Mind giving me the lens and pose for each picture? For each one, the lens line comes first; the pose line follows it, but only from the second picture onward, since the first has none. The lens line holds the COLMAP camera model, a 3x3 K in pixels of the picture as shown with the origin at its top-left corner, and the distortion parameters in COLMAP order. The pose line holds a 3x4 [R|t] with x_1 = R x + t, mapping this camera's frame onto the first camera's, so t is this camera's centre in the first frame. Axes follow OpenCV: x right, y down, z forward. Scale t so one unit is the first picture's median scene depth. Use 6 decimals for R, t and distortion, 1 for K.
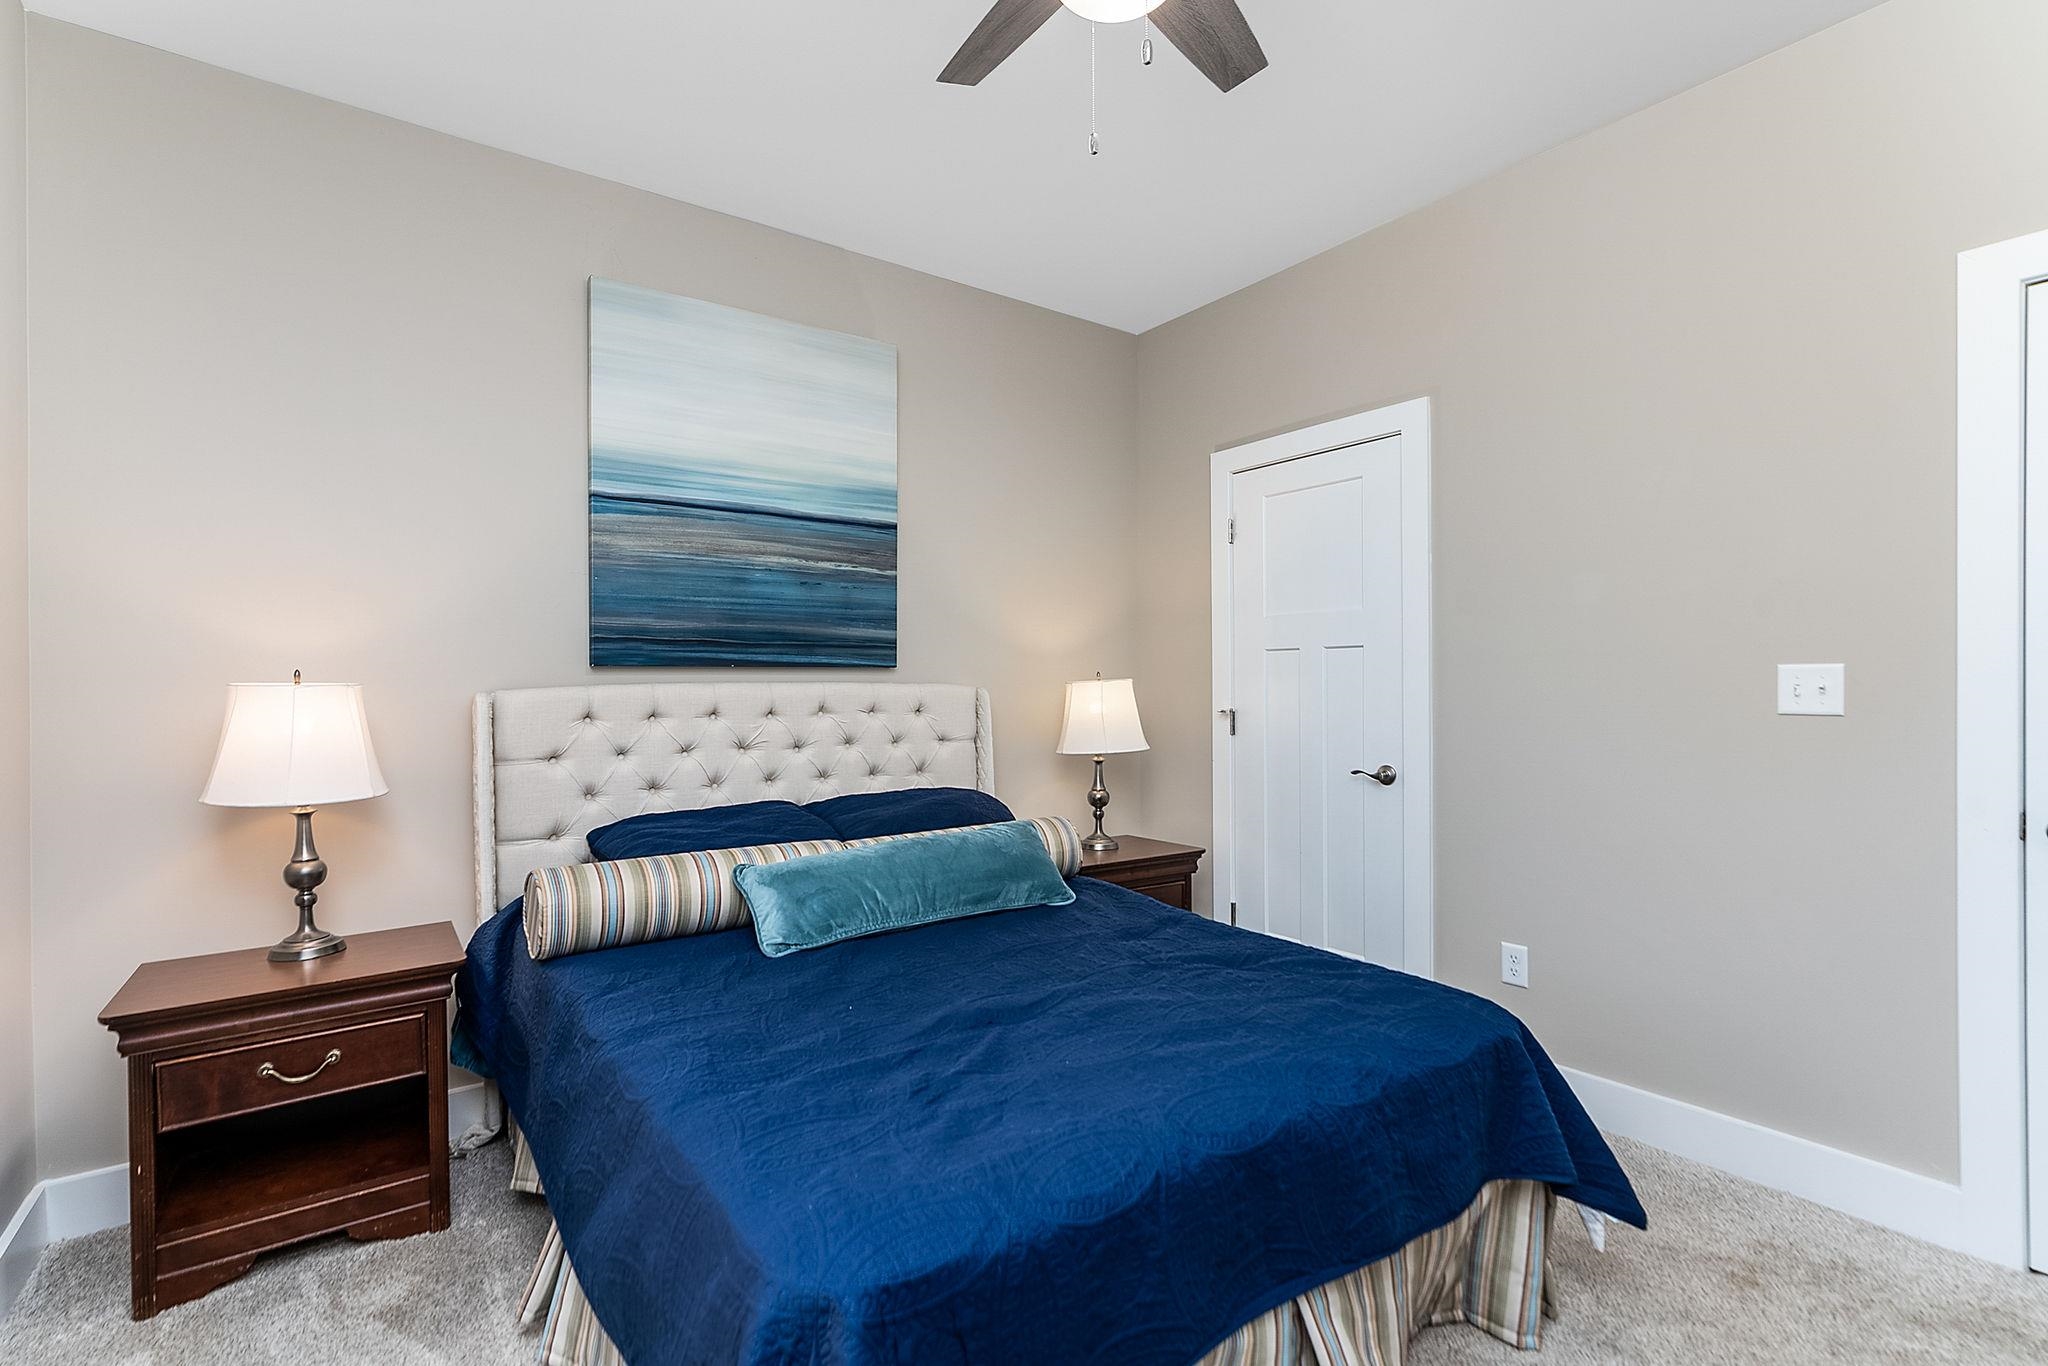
lens RADIAL K [[933.1, 0, 1034.4], [0, 933.1, 681.1], [0, 0, 1]] dist [-0.000256, 0.006158]
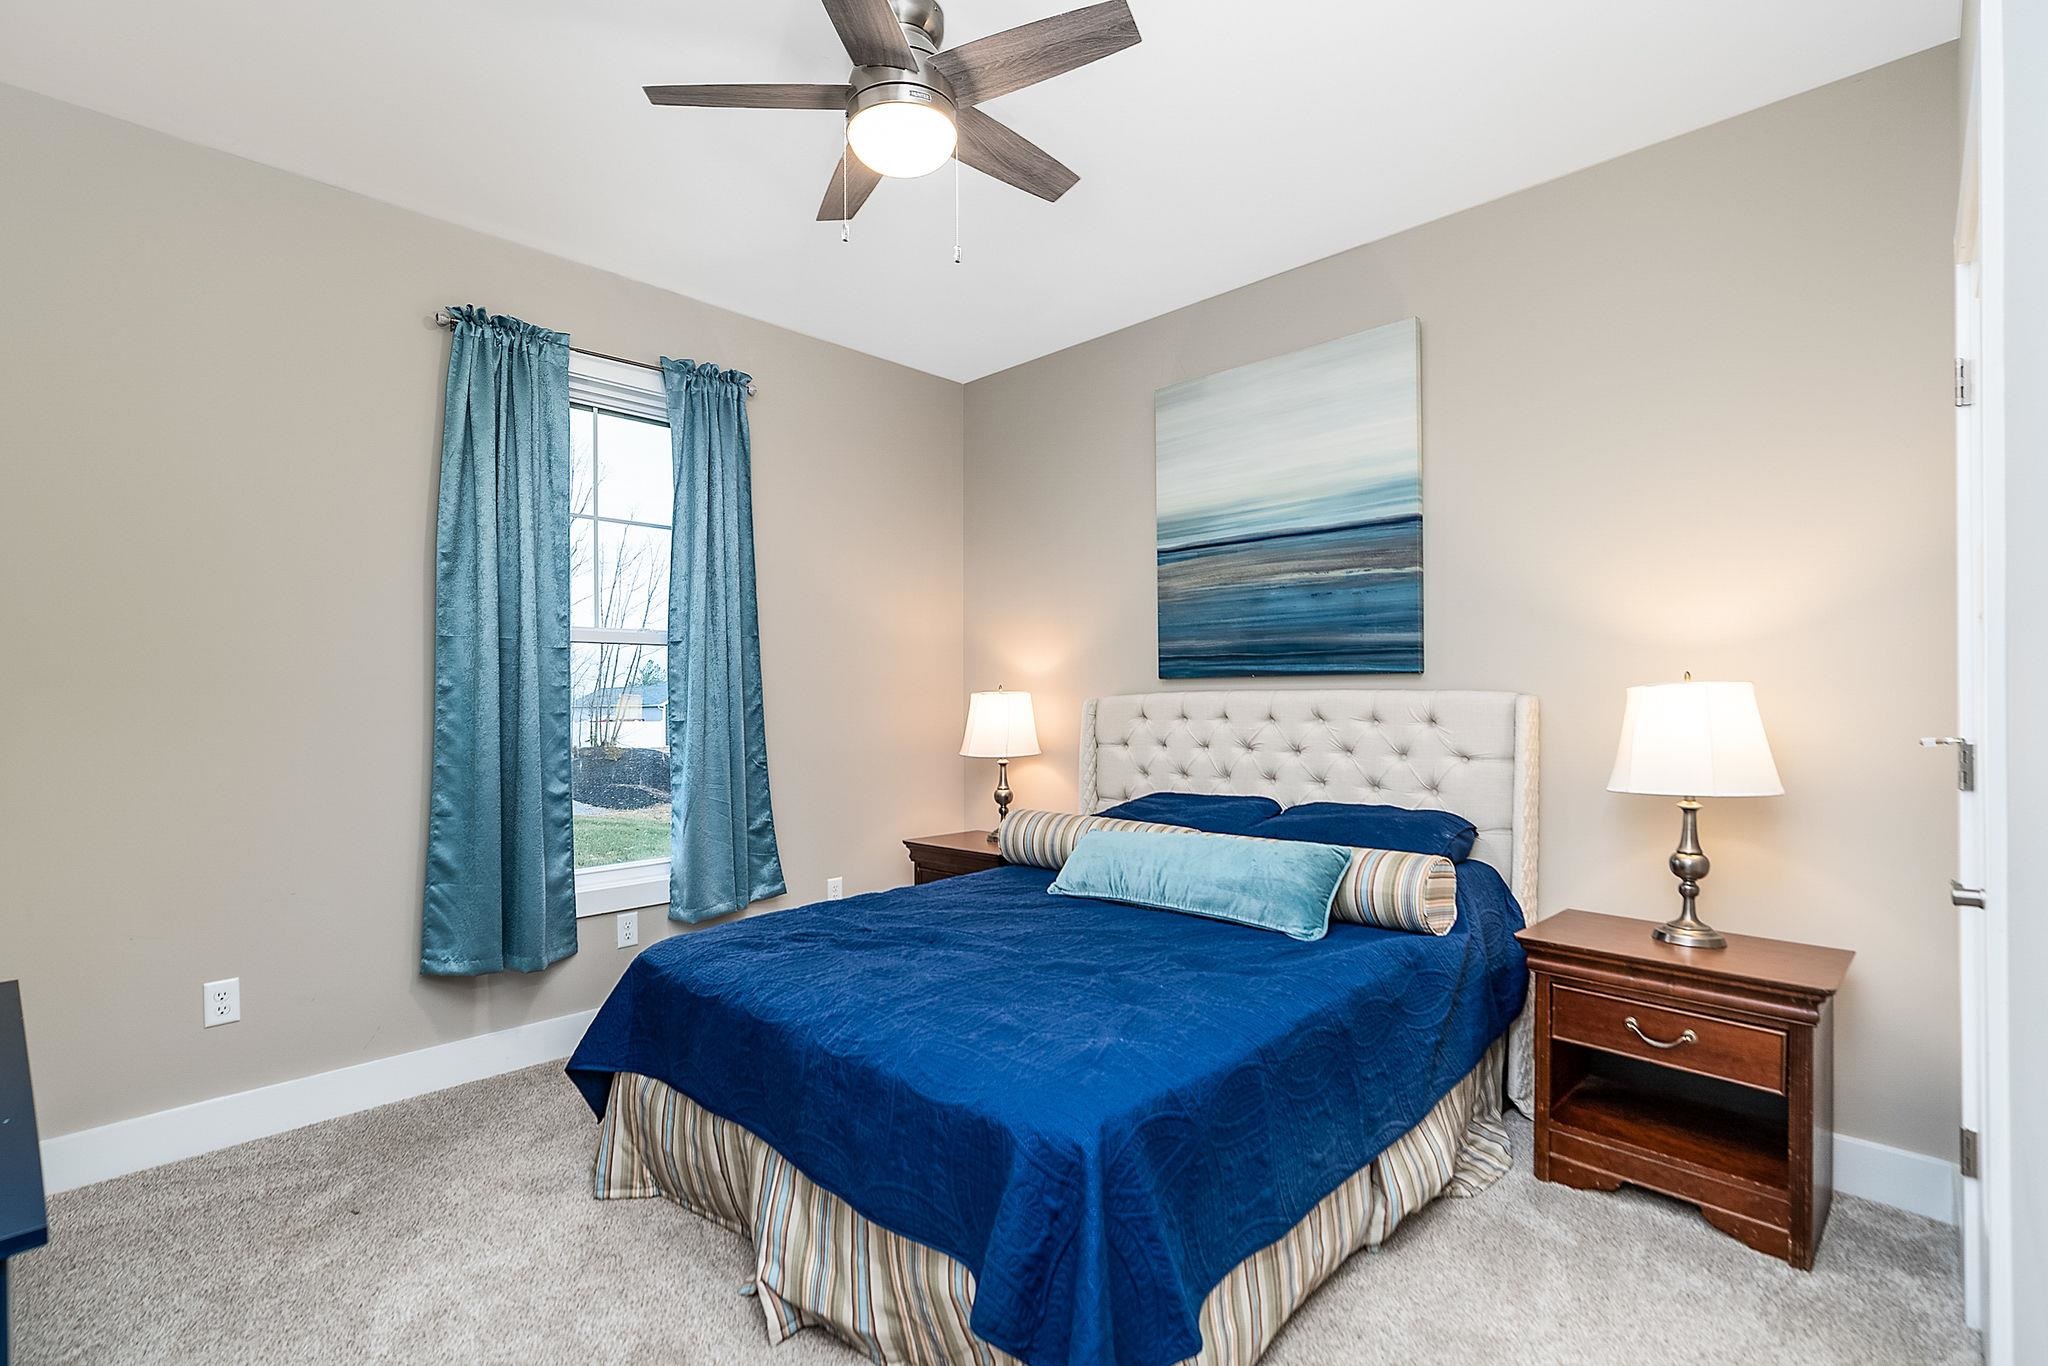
lens RADIAL K [[933.1, 0, 1082.6], [0, 933.1, 706.7], [0, 0, 1]] dist [-0.000256, 0.006158]
pose [[0.214961, 0.014799, -0.976510, 0.676172], [0.006637, 0.999840, 0.016614, 0.000648], [0.976600, -0.010052, 0.214829, 0.494048]]
